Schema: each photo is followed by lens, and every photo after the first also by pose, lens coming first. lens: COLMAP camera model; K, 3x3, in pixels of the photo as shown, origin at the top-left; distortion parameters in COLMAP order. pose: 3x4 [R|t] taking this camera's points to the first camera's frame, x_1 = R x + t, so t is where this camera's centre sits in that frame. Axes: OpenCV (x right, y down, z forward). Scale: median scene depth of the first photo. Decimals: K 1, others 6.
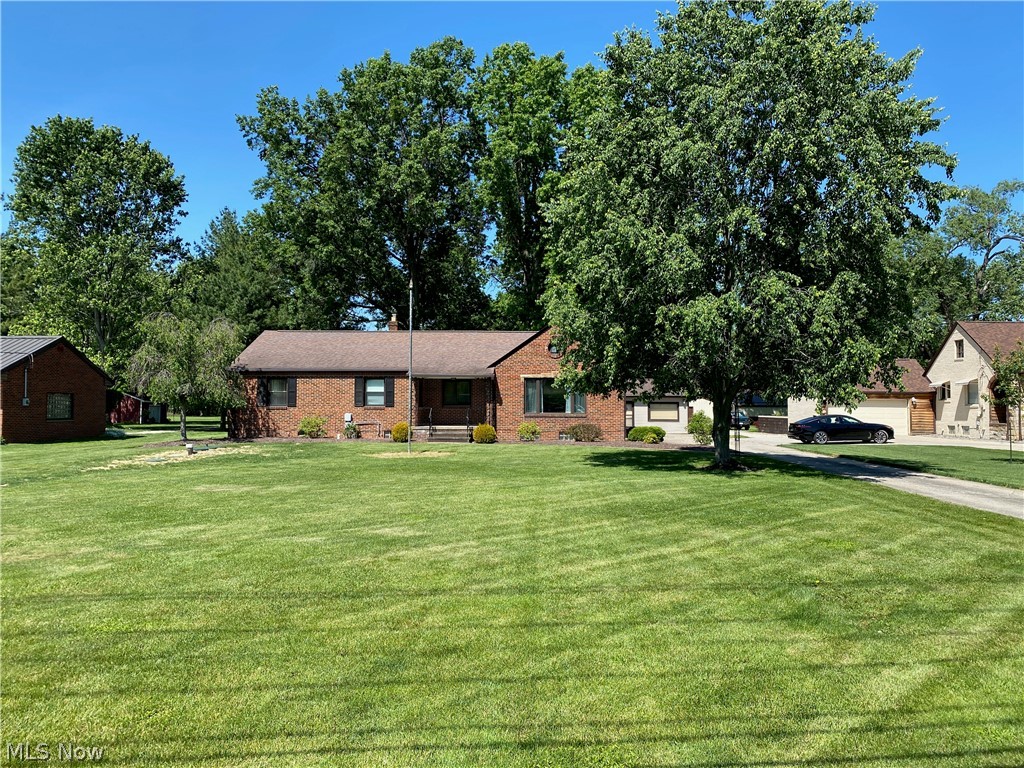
lens RADIAL K [[783.1, 0, 511.4], [0, 783.1, 382.6], [0, 0, 1]] dist [0.033845, -0.024125]
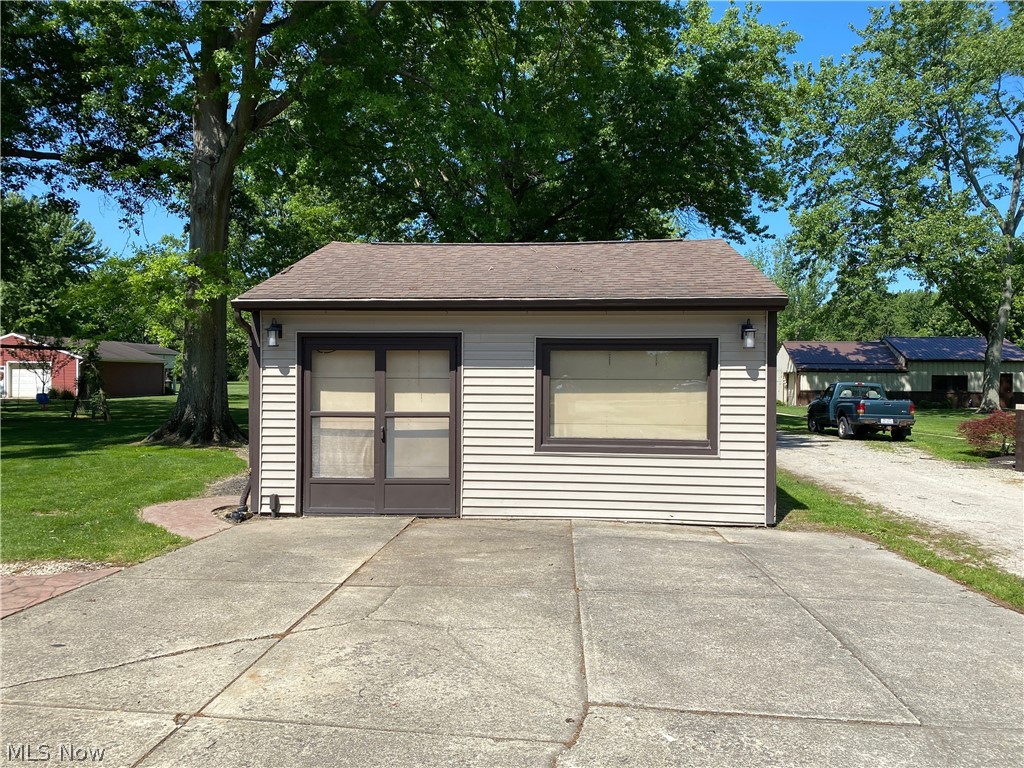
lens RADIAL K [[783.1, 0, 509.4], [0, 783.1, 381.2], [0, 0, 1]] dist [0.033845, -0.024125]
pose [[0.999966, 0.003030, -0.007709, 0.213723], [-0.002707, 0.999132, 0.041572, 0.033823], [0.007828, -0.041550, 0.999106, 1.042712]]
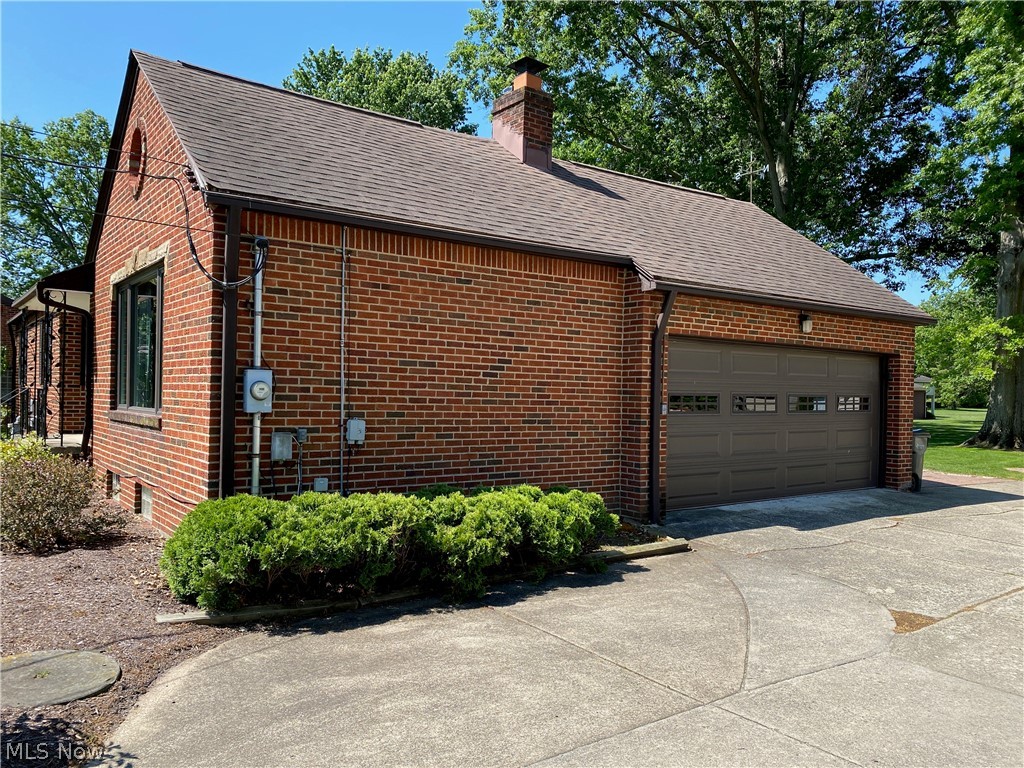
lens RADIAL K [[783.1, 0, 505.1], [0, 783.1, 392.2], [0, 0, 1]] dist [0.033845, -0.024125]
pose [[0.638081, 0.005877, -0.769947, 0.272826], [0.012606, 0.999757, 0.018077, 0.024863], [0.769866, -0.021241, 0.637852, 0.754706]]
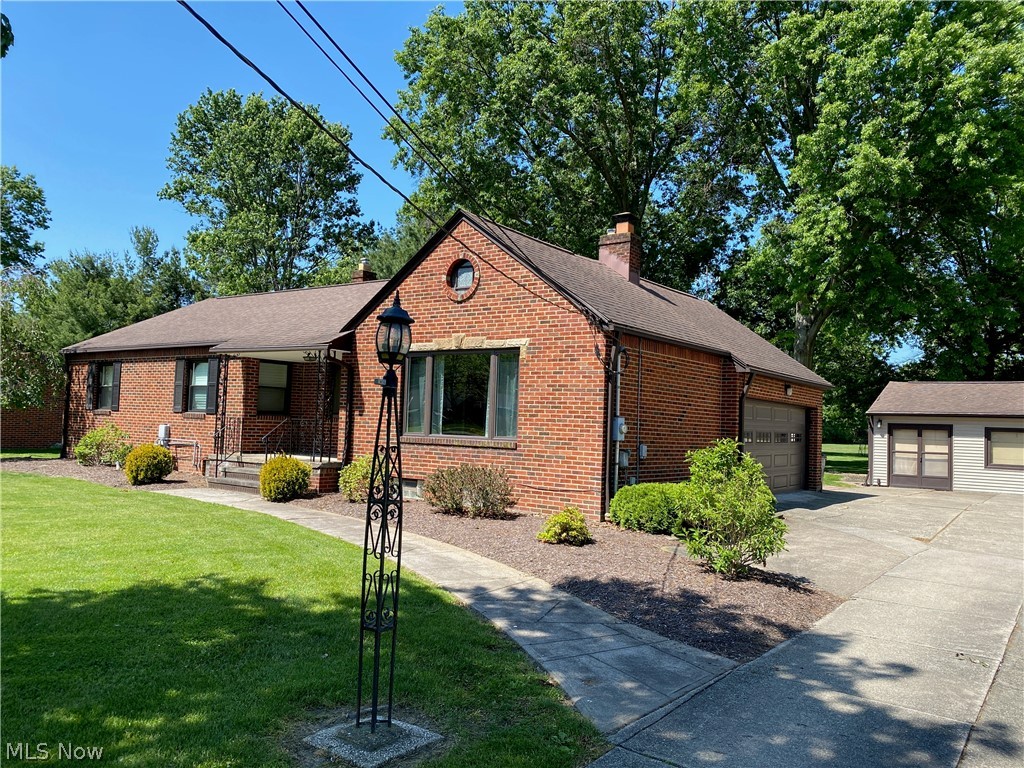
lens RADIAL K [[783.1, 0, 509.5], [0, 783.1, 387.7], [0, 0, 1]] dist [0.033845, -0.024125]
pose [[0.837765, -0.001572, -0.546029, 0.245350], [-0.012310, 0.999687, -0.021764, 0.018450], [0.545892, 0.024955, 0.837484, 0.553149]]
